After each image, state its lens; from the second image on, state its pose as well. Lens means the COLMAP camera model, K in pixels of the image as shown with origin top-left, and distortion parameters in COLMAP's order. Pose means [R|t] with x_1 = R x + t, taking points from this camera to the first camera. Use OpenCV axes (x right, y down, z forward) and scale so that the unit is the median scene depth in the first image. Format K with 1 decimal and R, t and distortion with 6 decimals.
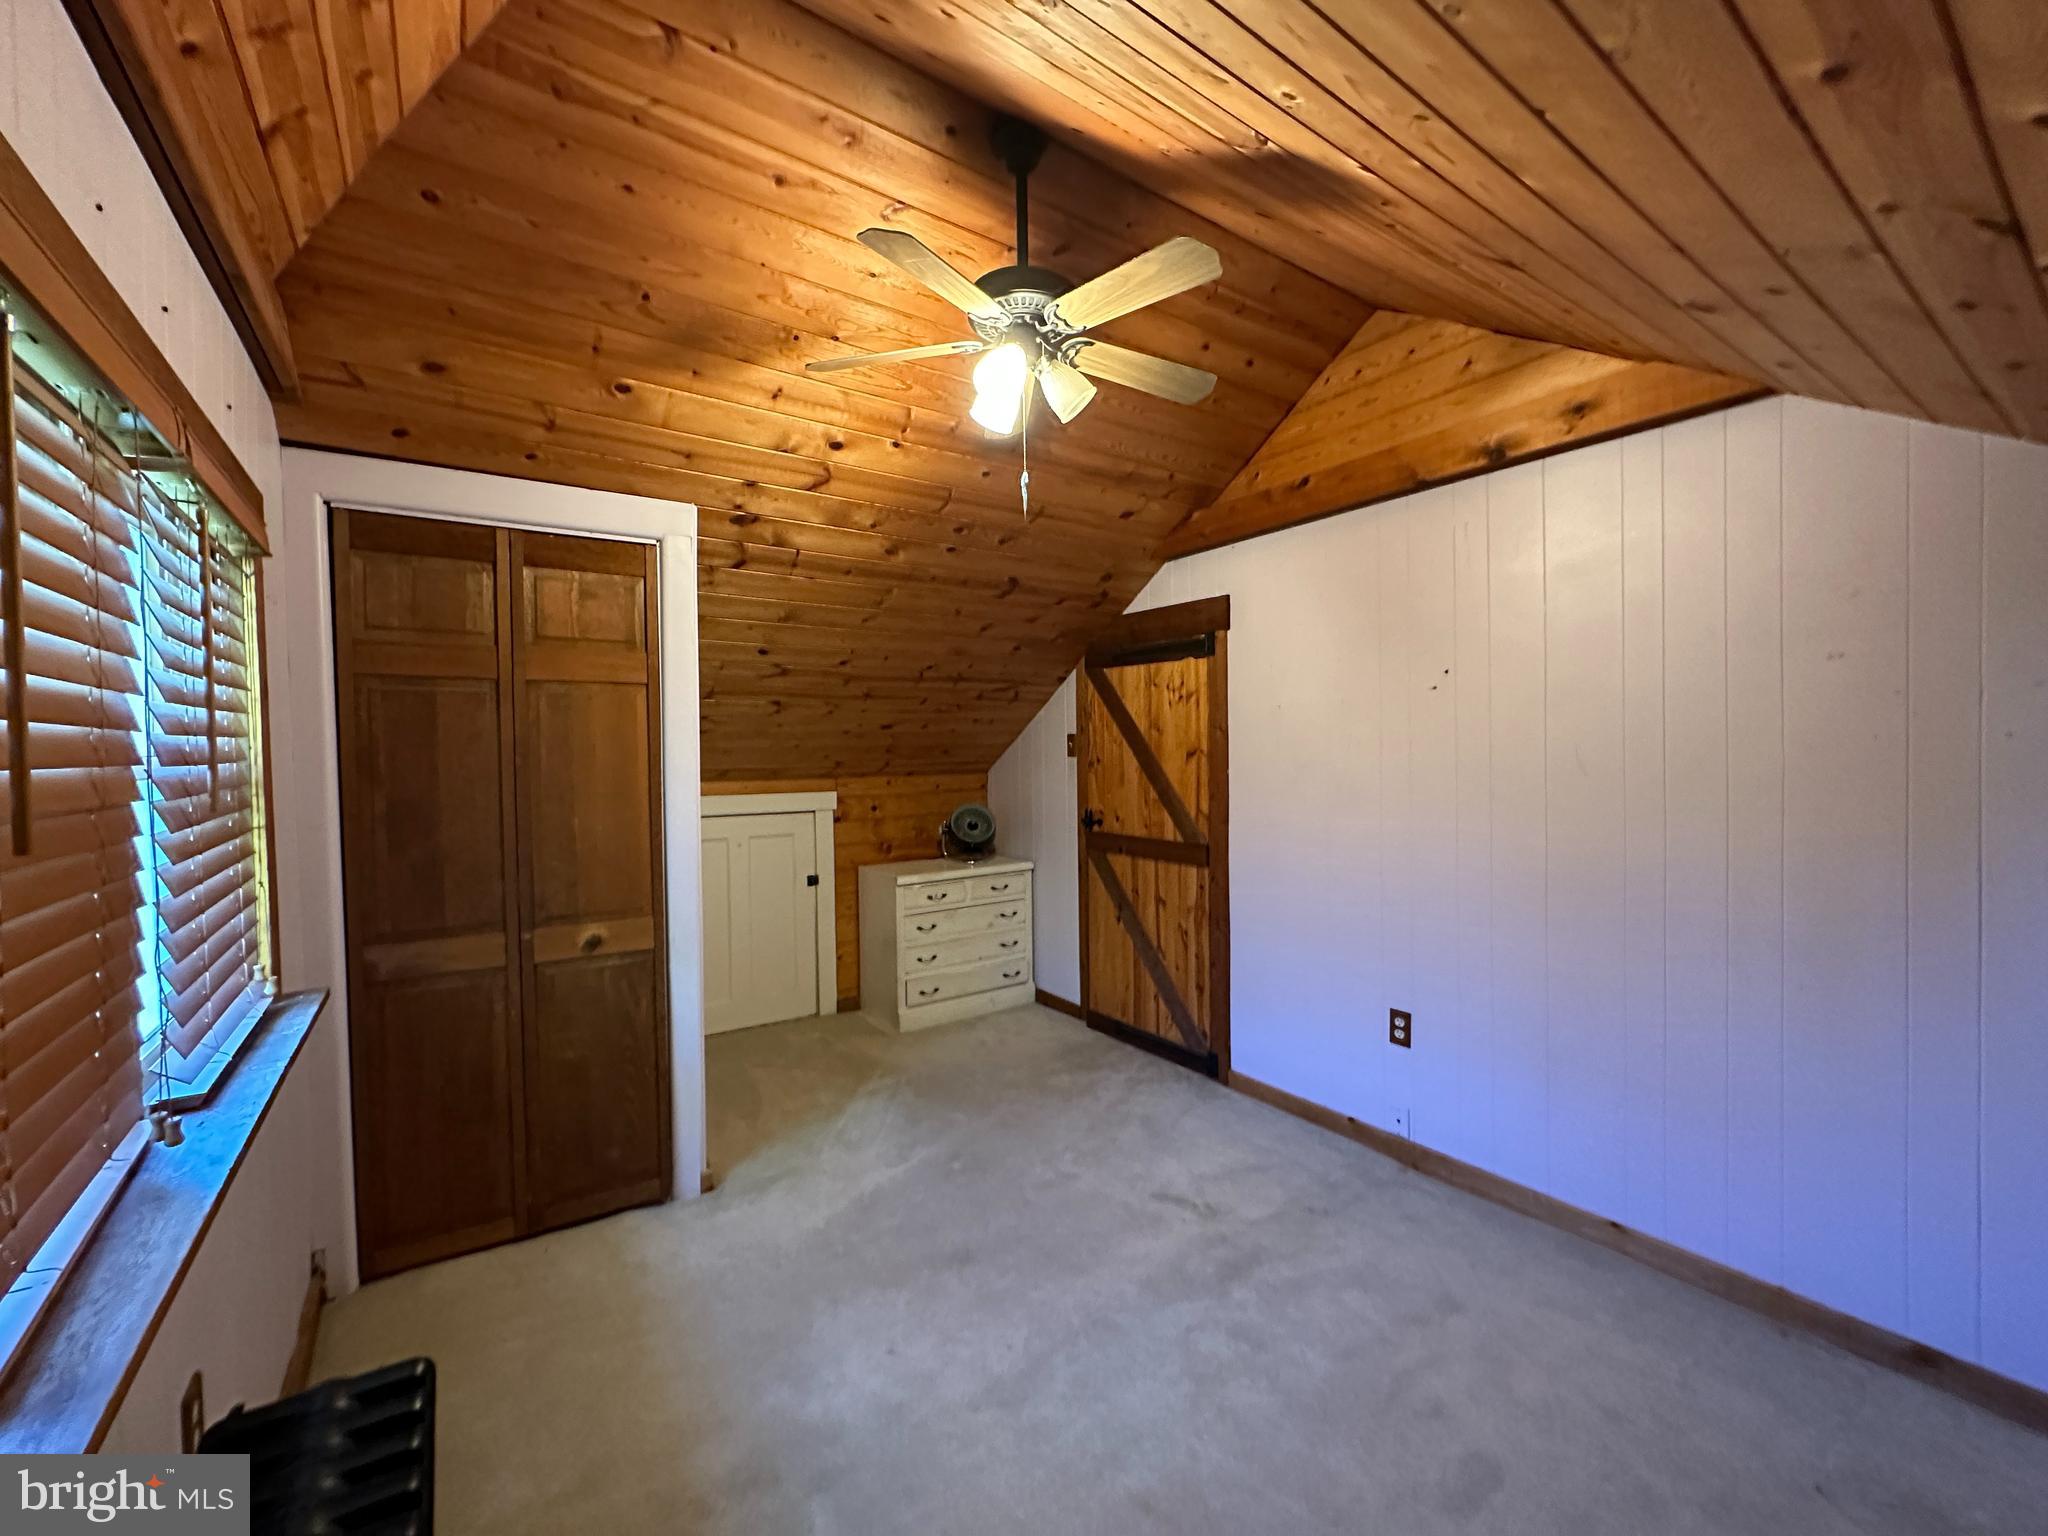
lens RADIAL K [[827.9, 0, 1022.1], [0, 827.9, 768.7], [0, 0, 1]] dist [-0.000106, 0.000367]
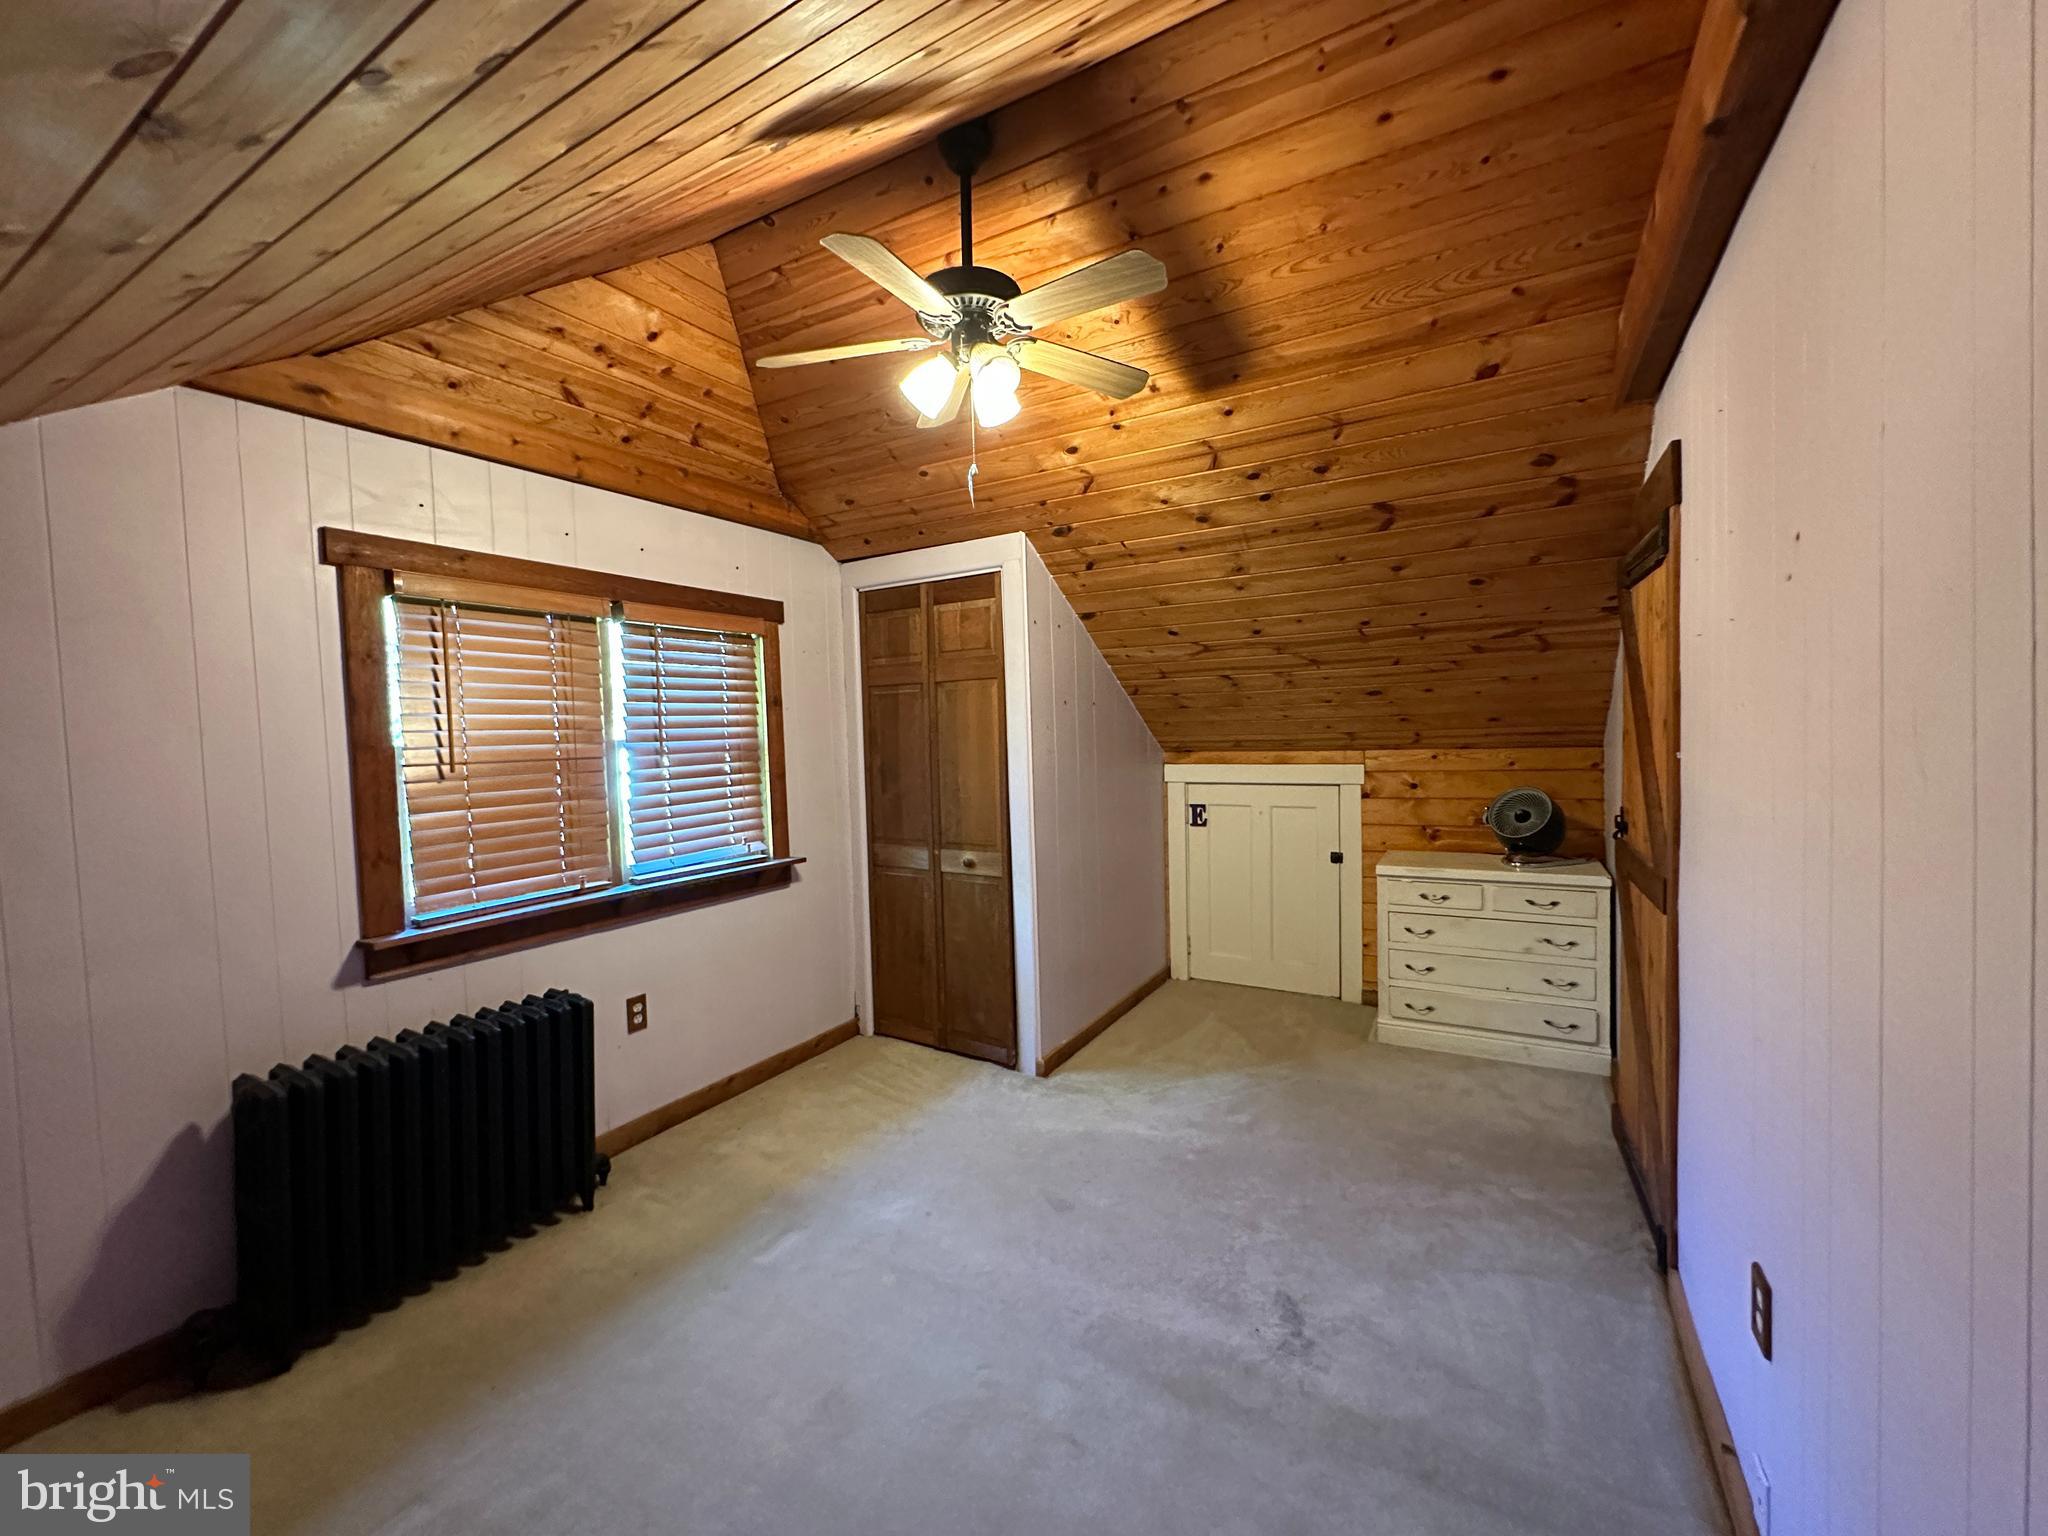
lens RADIAL K [[827.9, 0, 1022.8], [0, 827.9, 767.6], [0, 0, 1]] dist [-0.000106, 0.000367]
pose [[0.422123, 0.041114, -0.905606, 0.687148], [0.000382, 0.998963, 0.045530, -0.017099], [0.906538, -0.019565, 0.421670, 0.422471]]
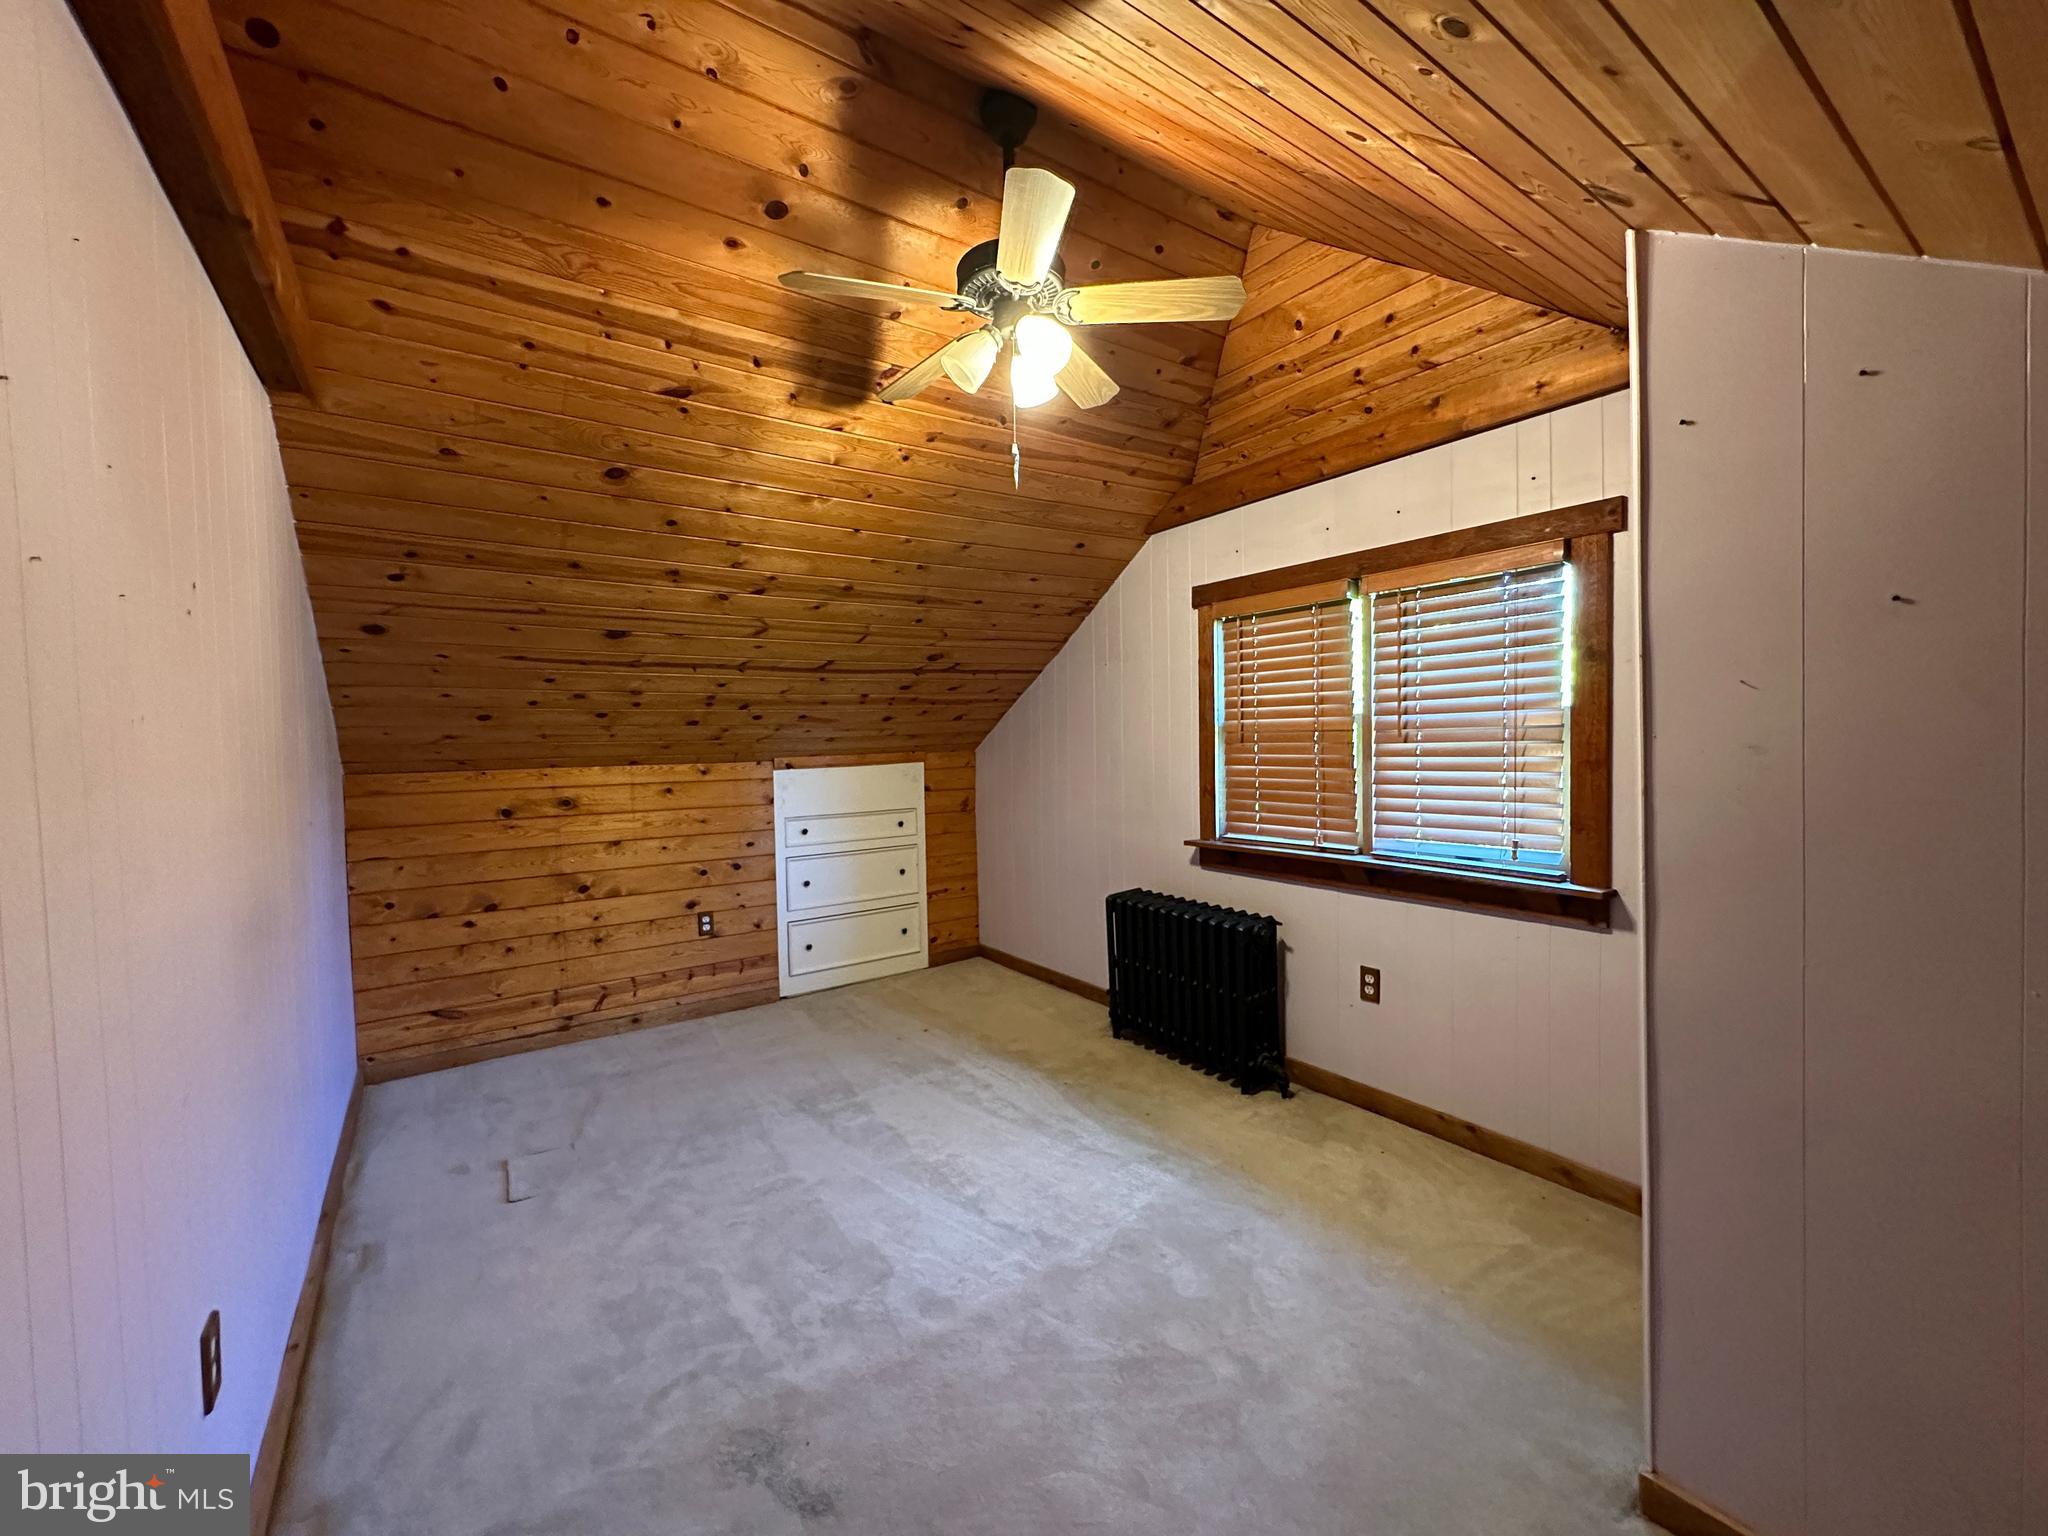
lens RADIAL K [[827.9, 0, 1021.1], [0, 827.9, 751.7], [0, 0, 1]] dist [-0.000106, 0.000367]
pose [[-0.998844, 0.047835, -0.004713, 0.005818], [0.047512, 0.997412, 0.053962, -0.033086], [0.007282, 0.053676, -0.998532, 1.417749]]
